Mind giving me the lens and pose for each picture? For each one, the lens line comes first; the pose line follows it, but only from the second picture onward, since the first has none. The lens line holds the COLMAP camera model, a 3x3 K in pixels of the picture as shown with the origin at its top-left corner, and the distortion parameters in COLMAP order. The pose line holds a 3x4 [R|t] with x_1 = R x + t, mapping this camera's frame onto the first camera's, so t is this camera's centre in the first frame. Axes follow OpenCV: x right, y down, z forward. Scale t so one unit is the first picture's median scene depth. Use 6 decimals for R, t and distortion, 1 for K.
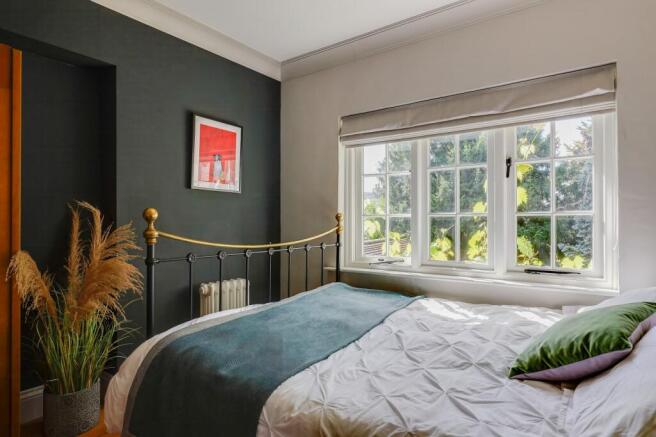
lens RADIAL K [[382.9, 0, 328.0], [0, 382.9, 218.5], [0, 0, 1]] dist [-0.010777, 0.000164]
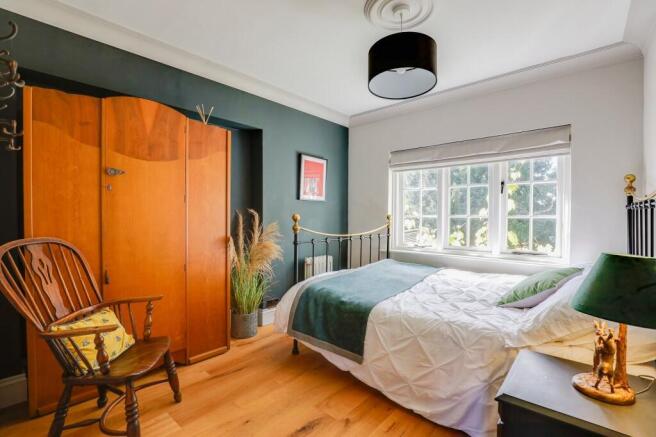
lens RADIAL K [[300.2, 0, 328.0], [0, 300.2, 218.5], [0, 0, 1]] dist [-0.029880, 0.000606]
pose [[0.994045, 0.006978, -0.108749, -0.106041], [-0.005384, 0.999874, 0.014948, -0.018924], [0.108839, -0.014274, 0.993957, -0.292118]]
